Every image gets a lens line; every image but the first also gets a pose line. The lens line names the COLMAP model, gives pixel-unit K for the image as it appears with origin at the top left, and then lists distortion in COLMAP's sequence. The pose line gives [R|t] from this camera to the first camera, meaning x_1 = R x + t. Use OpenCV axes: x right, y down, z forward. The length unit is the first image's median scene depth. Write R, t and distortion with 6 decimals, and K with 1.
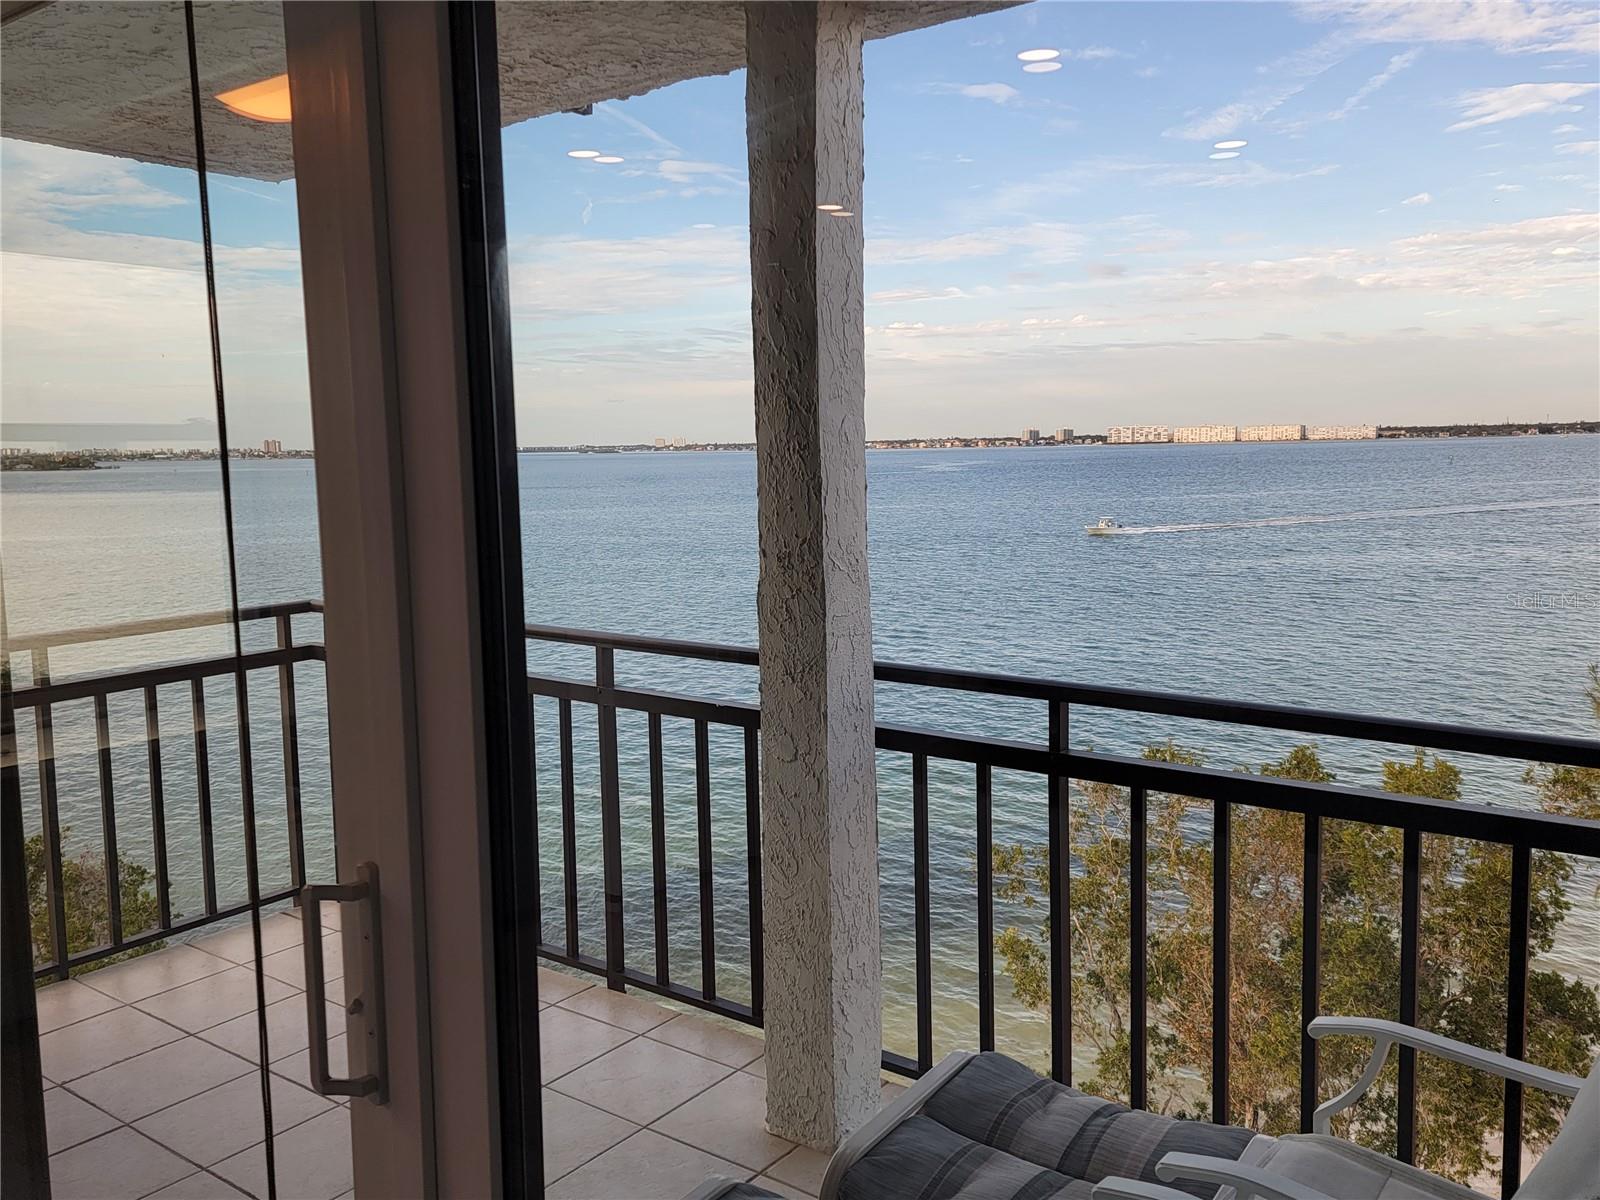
lens RADIAL K [[1313.4, 0, 808.6], [0, 1313.4, 623.8], [0, 0, 1]] dist [0.097951, -0.085402]
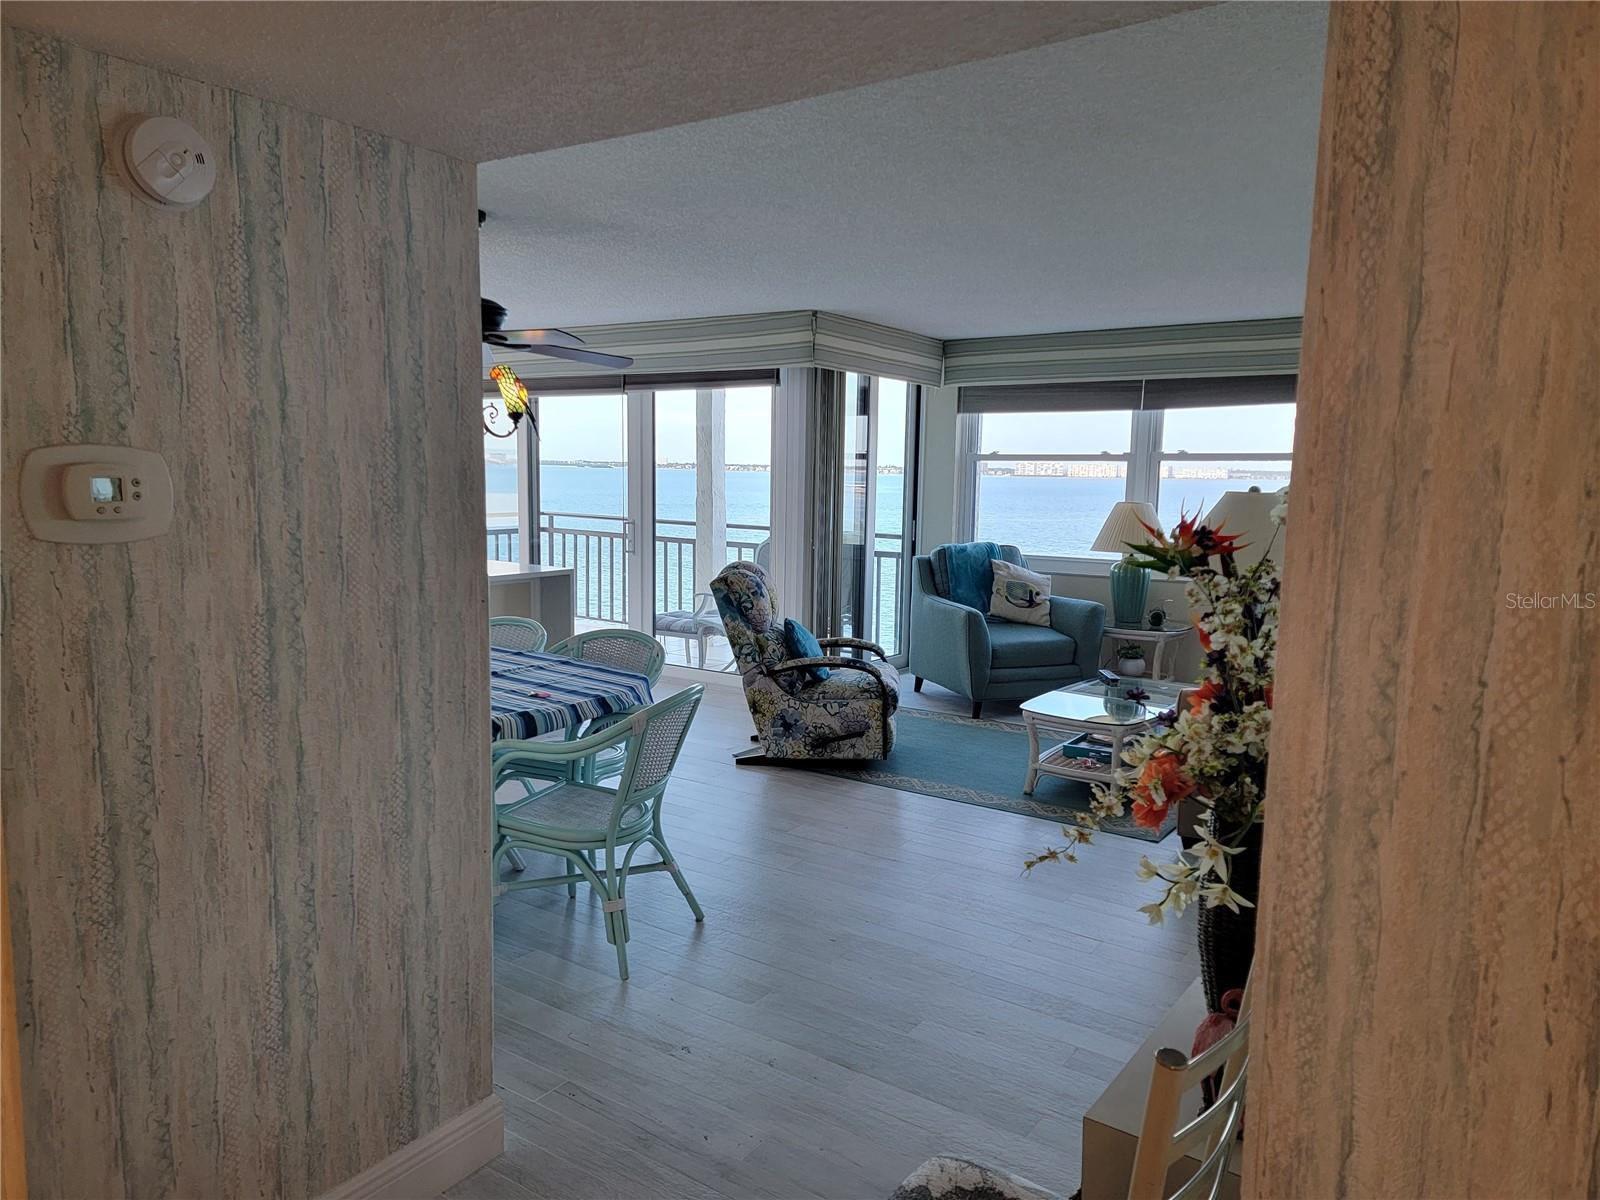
lens RADIAL K [[1097.5, 0, 807.7], [0, 1097.5, 604.0], [0, 0, 1]] dist [0.065493, -0.046093]
pose [[0.998718, 0.032316, 0.038969, 0.143633], [-0.031885, 0.999424, -0.011637, 0.253406], [-0.039323, 0.010380, 0.999173, -1.836398]]
